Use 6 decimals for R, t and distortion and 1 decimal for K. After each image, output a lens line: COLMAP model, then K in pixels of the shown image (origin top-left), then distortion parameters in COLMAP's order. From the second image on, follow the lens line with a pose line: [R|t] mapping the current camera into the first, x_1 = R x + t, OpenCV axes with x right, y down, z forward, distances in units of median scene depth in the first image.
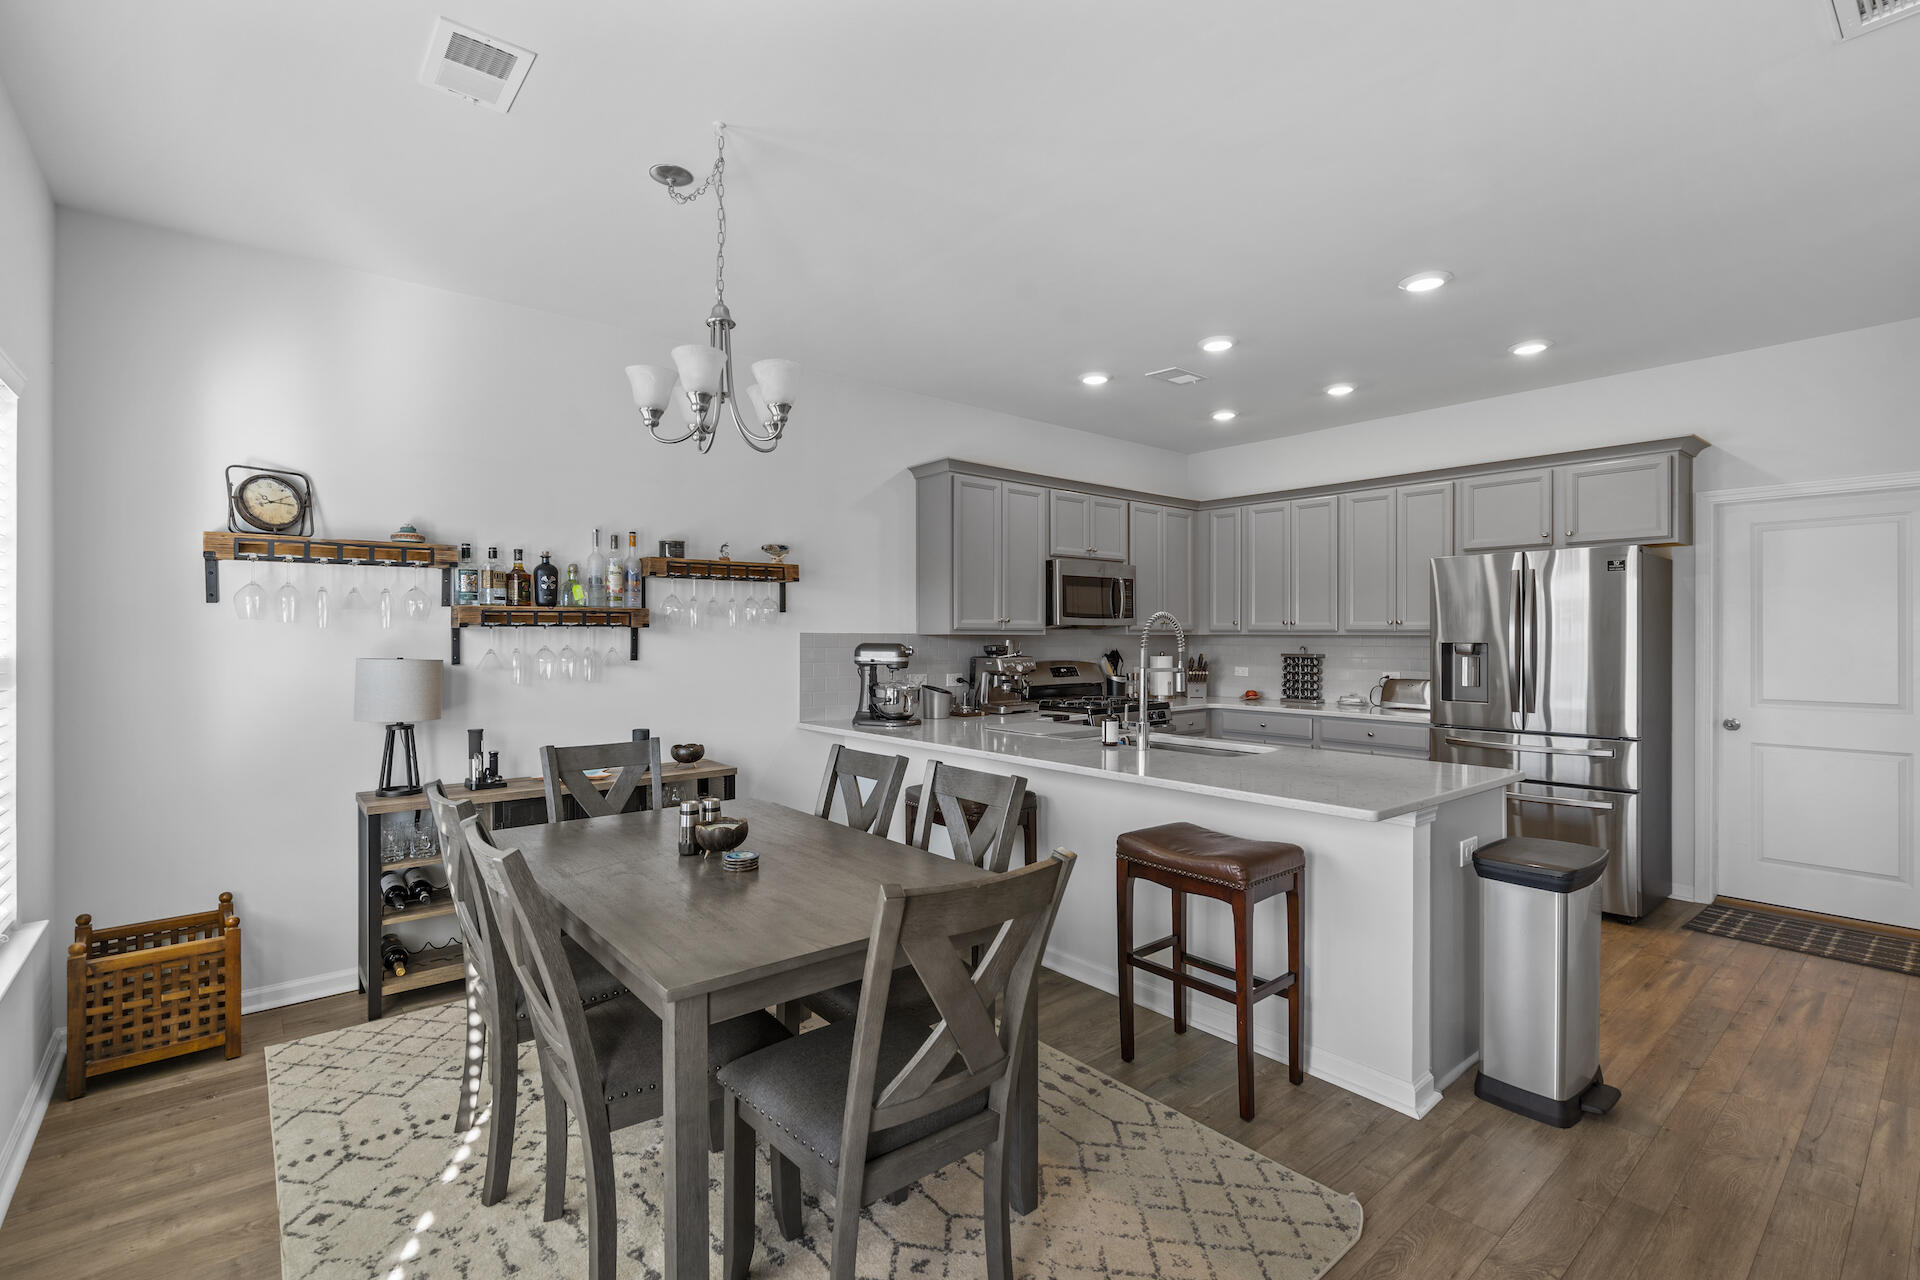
lens RADIAL K [[866.8, 0, 955.4], [0, 866.8, 643.0], [0, 0, 1]] dist [-0.002312, 0.000796]
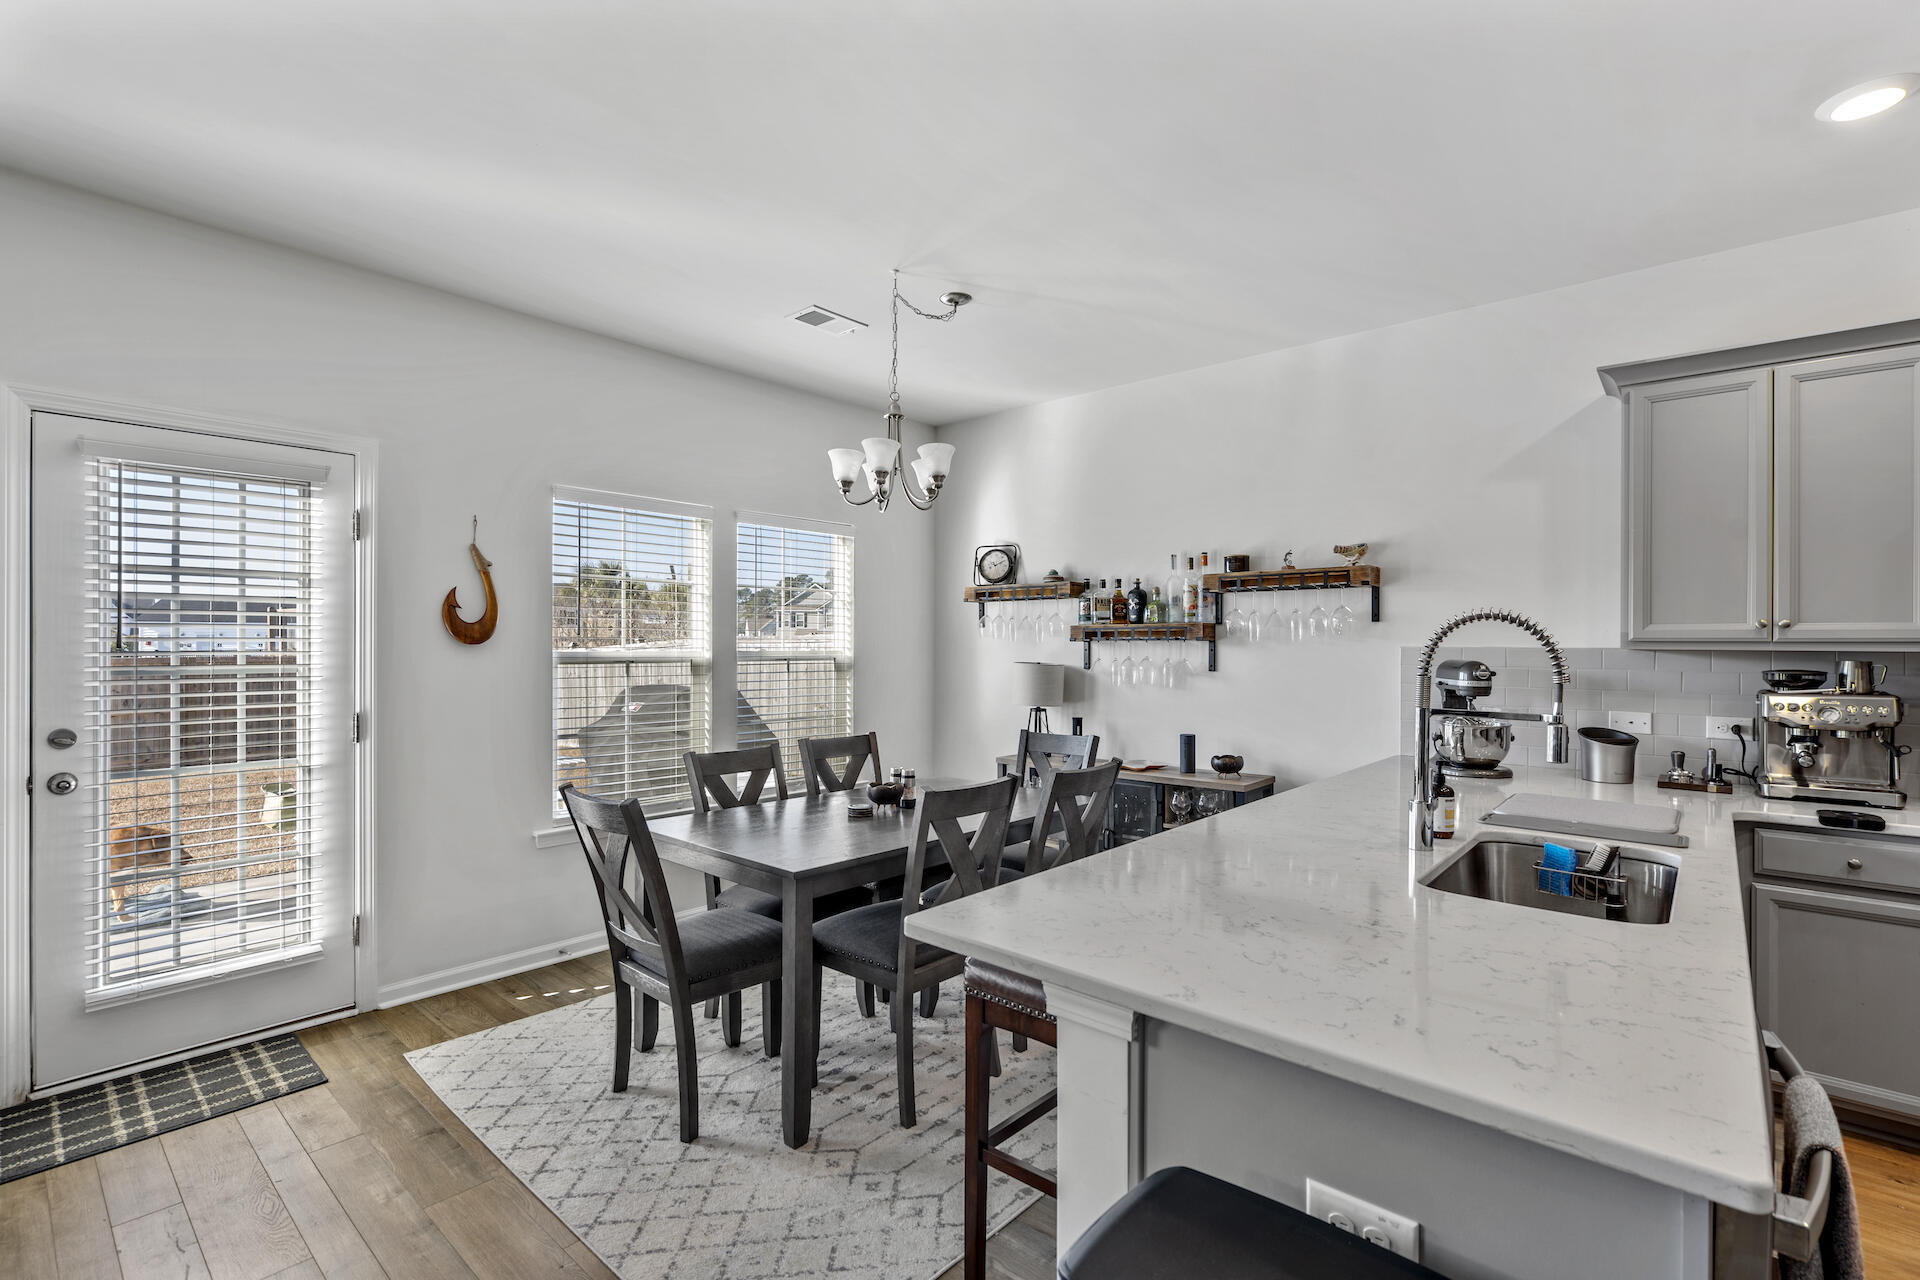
lens RADIAL K [[866.8, 0, 955.4], [0, 866.8, 643.0], [0, 0, 1]] dist [-0.002312, 0.000796]
pose [[0.152263, -0.000286, -0.988340, 0.659181], [-0.012616, 0.999918, -0.002233, -0.009010], [0.988259, 0.012809, 0.152247, 0.539109]]
